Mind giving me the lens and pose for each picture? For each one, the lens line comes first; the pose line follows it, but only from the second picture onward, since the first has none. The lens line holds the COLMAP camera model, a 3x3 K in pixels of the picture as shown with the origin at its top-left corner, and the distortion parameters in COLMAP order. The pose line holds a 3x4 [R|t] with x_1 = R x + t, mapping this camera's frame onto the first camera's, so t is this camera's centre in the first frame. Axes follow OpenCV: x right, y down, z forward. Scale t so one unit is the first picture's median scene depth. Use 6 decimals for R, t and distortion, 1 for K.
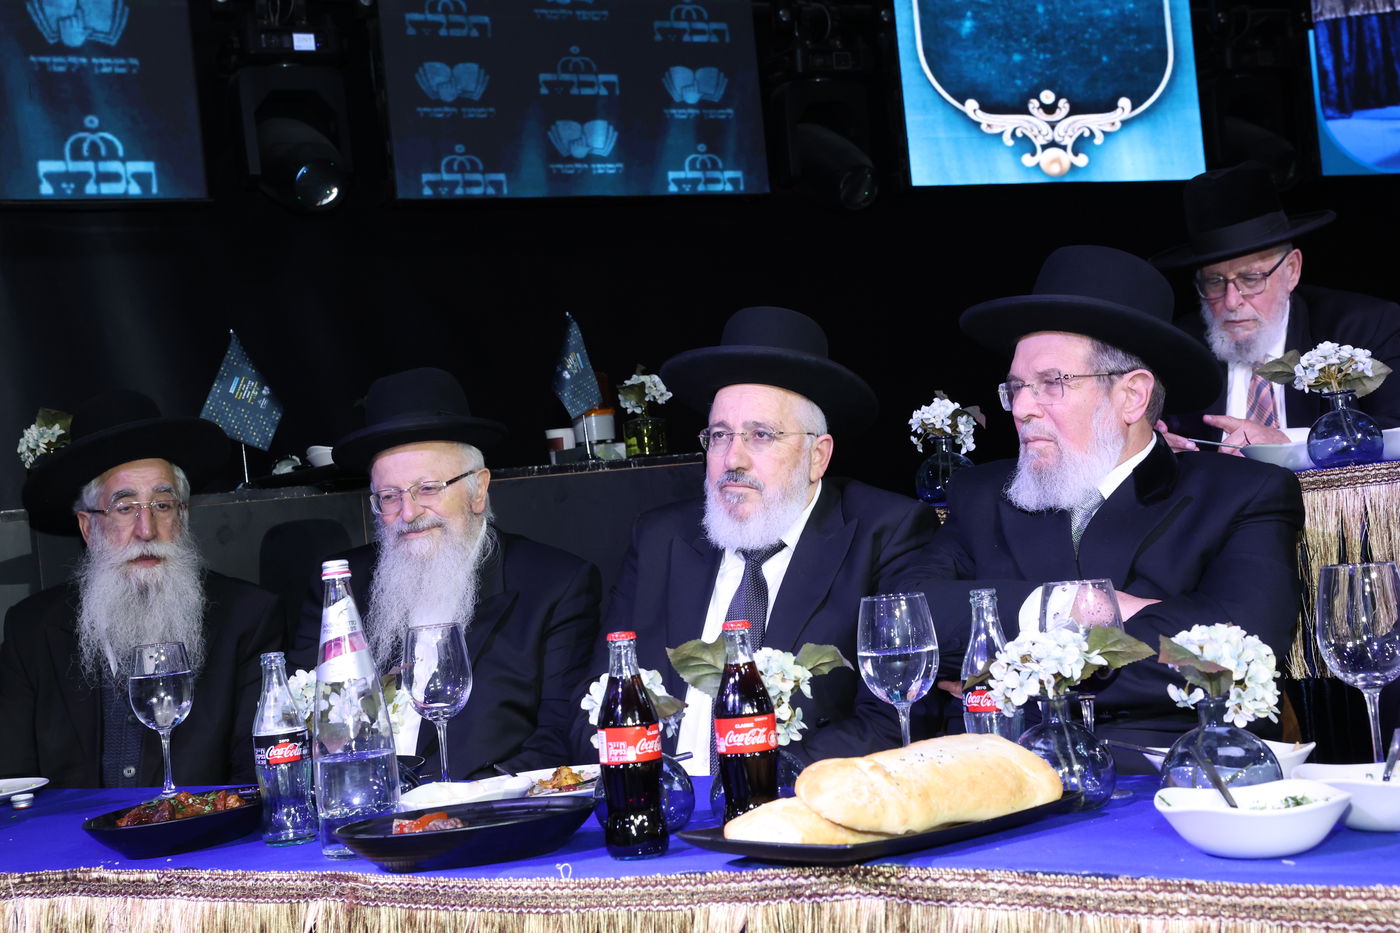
lens RADIAL K [[2103.3, 0, 700.0], [0, 2103.3, 466.5], [0, 0, 1]] dist [0.148552, -0.061680]
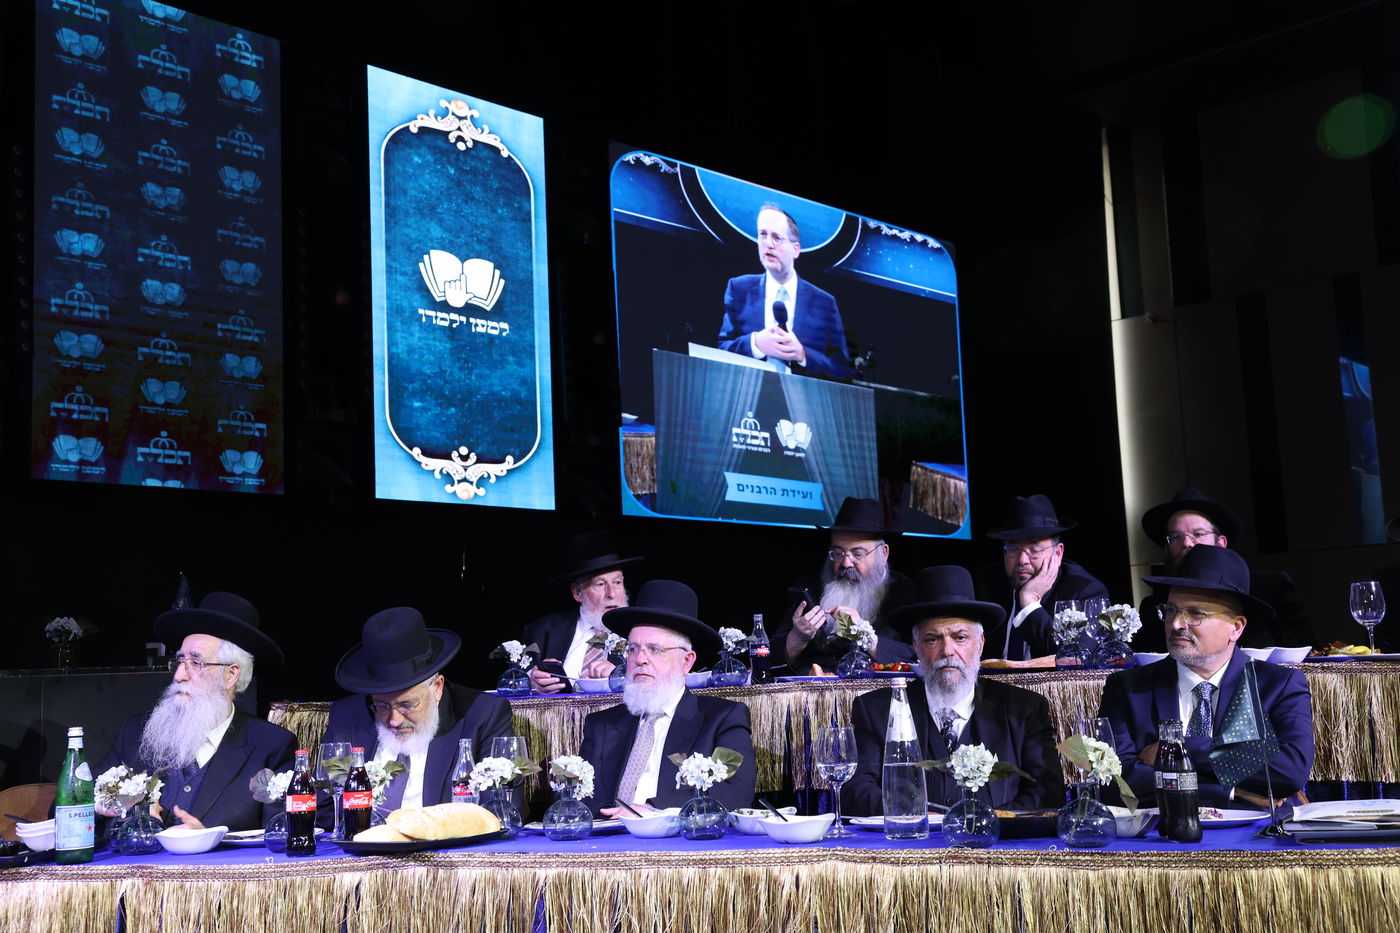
lens RADIAL K [[1656.3, 0, 700.0], [0, 1656.3, 466.5], [0, 0, 1]] dist [0.057174, 0.031966]
pose [[0.940991, 0.103646, 0.322169, -0.232369], [-0.060625, 0.988175, -0.140836, 0.007498], [-0.332957, 0.112994, 0.936148, -0.754487]]
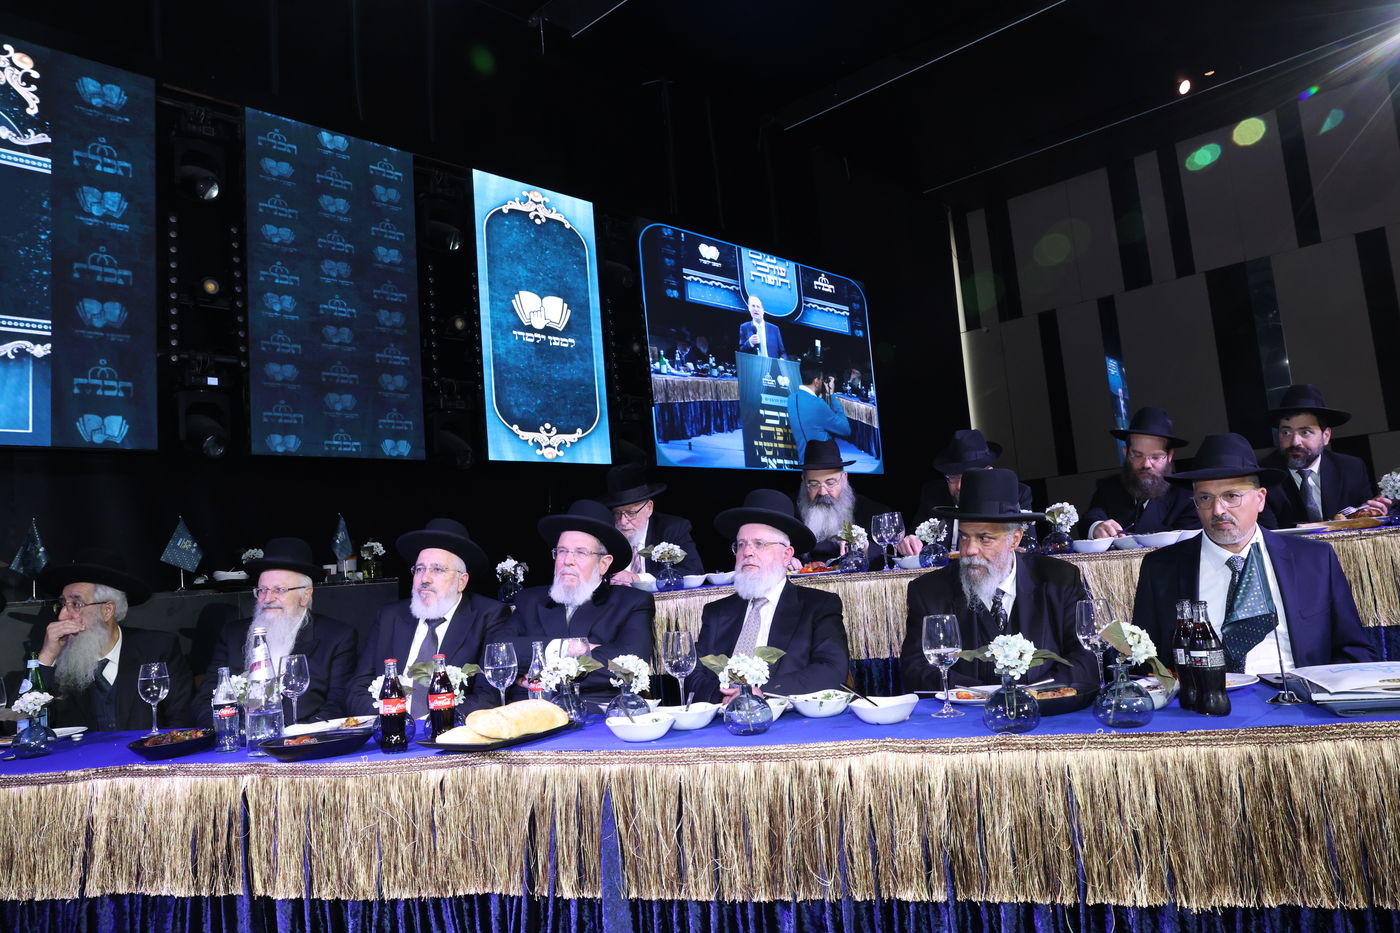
lens RADIAL K [[966.4, 0, 700.0], [0, 966.4, 466.5], [0, 0, 1]] dist [-0.105536, 0.091197]
pose [[0.944170, 0.054624, 0.324898, -0.069863], [-0.016129, 0.992641, -0.120018, -0.015332], [-0.329062, 0.108077, 0.938103, -0.168855]]
